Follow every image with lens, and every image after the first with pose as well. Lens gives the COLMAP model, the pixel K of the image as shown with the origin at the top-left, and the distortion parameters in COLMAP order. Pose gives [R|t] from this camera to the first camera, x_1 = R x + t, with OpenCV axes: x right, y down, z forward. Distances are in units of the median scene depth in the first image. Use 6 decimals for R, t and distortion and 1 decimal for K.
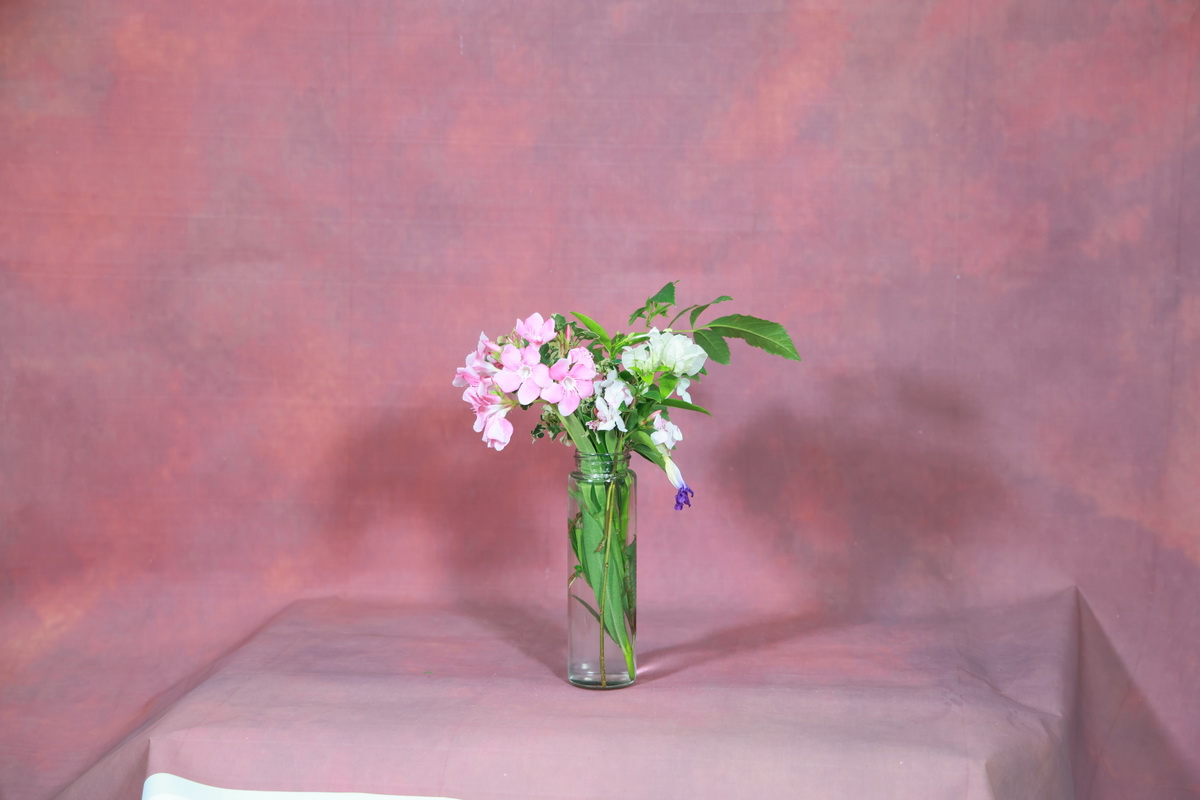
lens RADIAL K [[2230.4, 0, 611.3], [0, 2230.4, 414.8], [0, 0, 1]] dist [0.165568, 0.000000]
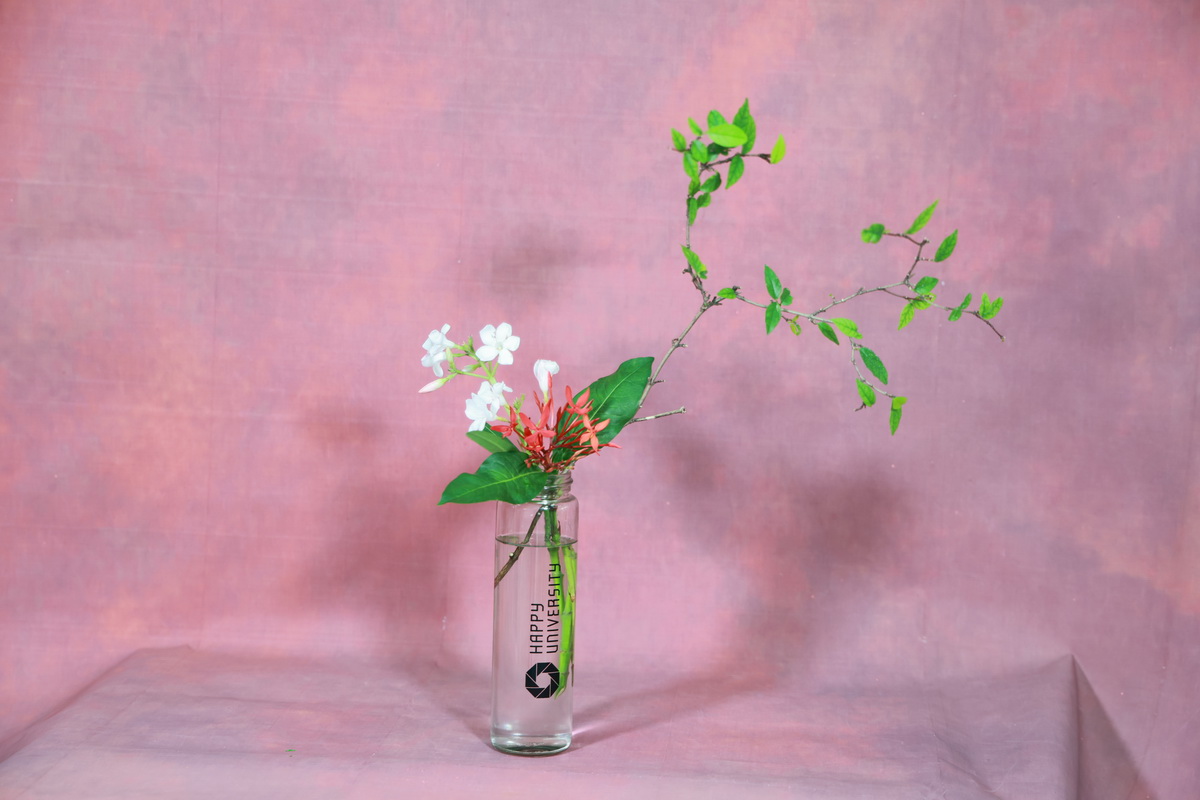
lens RADIAL K [[2345.3, 0, 617.8], [0, 2345.3, 401.5], [0, 0, 1]] dist [0.214578, 0.000000]
pose [[0.998890, 0.027767, 0.038062, 0.000289], [-0.027522, 0.999597, -0.006963, -0.007598], [-0.038240, 0.005908, 0.999251, 0.119977]]
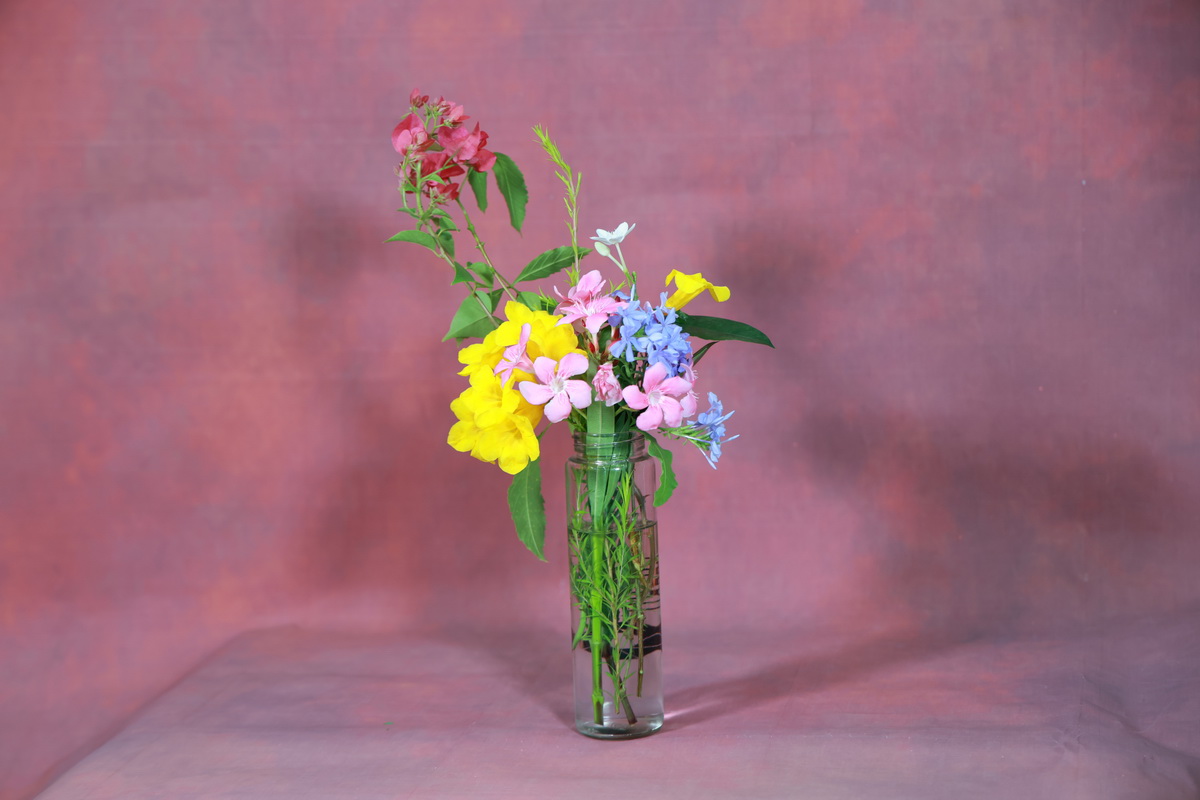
lens RADIAL K [[2776.4, 0, 593.5], [0, 2776.4, 420.6], [0, 0, 1]] dist [0.279777, 0.000000]
pose [[0.997071, -0.034246, -0.068380, 0.051198], [0.035651, 0.999175, 0.019441, -0.005283], [0.067658, -0.021822, 0.997470, 0.038375]]
